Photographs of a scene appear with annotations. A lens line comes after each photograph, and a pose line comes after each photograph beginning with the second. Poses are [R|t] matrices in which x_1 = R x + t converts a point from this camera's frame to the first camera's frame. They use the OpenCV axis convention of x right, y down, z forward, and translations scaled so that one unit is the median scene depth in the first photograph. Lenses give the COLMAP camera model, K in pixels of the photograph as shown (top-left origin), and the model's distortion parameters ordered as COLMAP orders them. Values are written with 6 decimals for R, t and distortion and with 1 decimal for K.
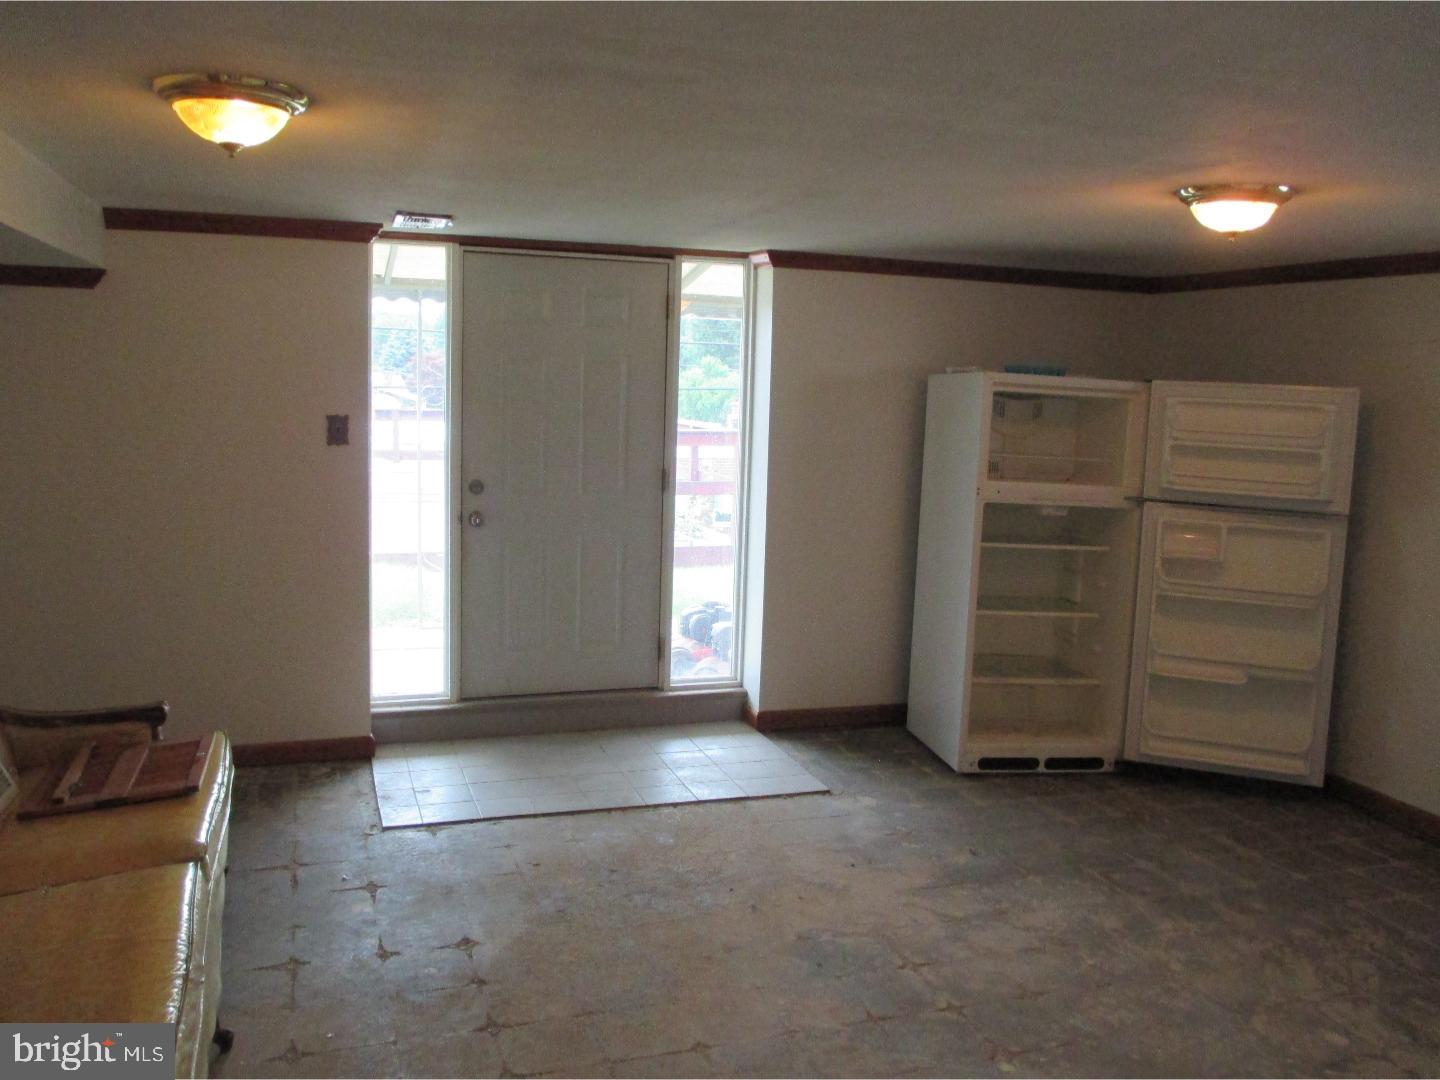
lens RADIAL K [[1209.6, 0, 716.3], [0, 1209.6, 536.0], [0, 0, 1]] dist [-0.041347, -0.005520]
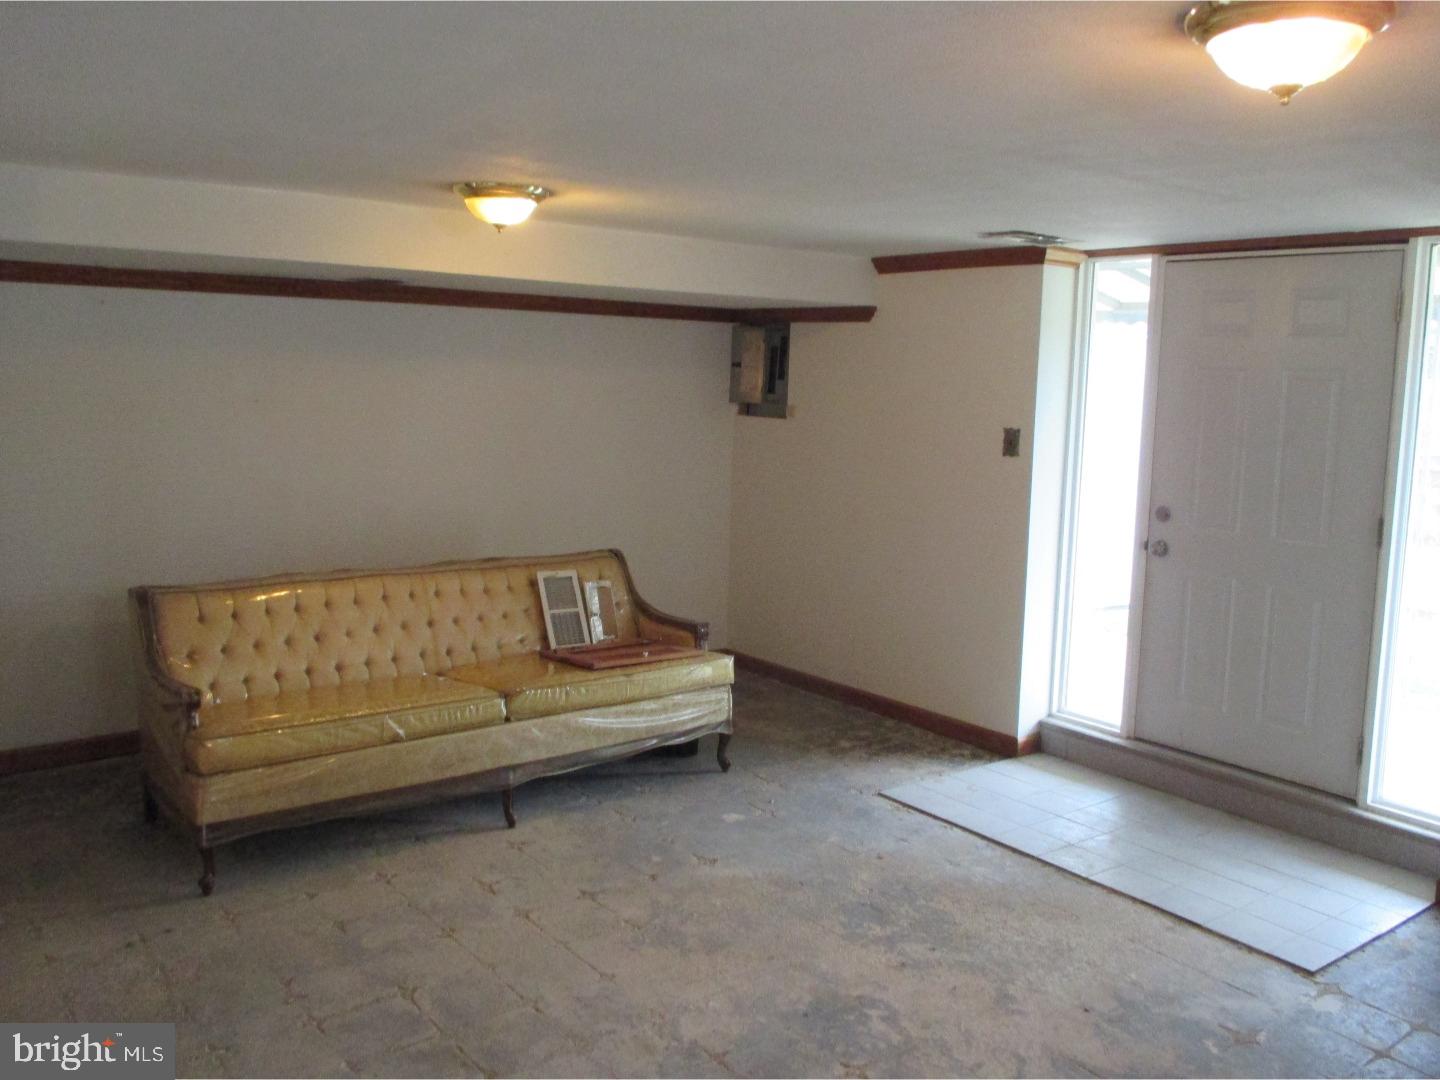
lens RADIAL K [[1209.6, 0, 715.4], [0, 1209.6, 541.0], [0, 0, 1]] dist [-0.041347, -0.005520]
pose [[0.314626, 0.112546, -0.942520, 0.585148], [-0.145308, 0.986953, 0.069346, -0.035577], [0.938028, 0.115138, 0.326875, 0.391131]]
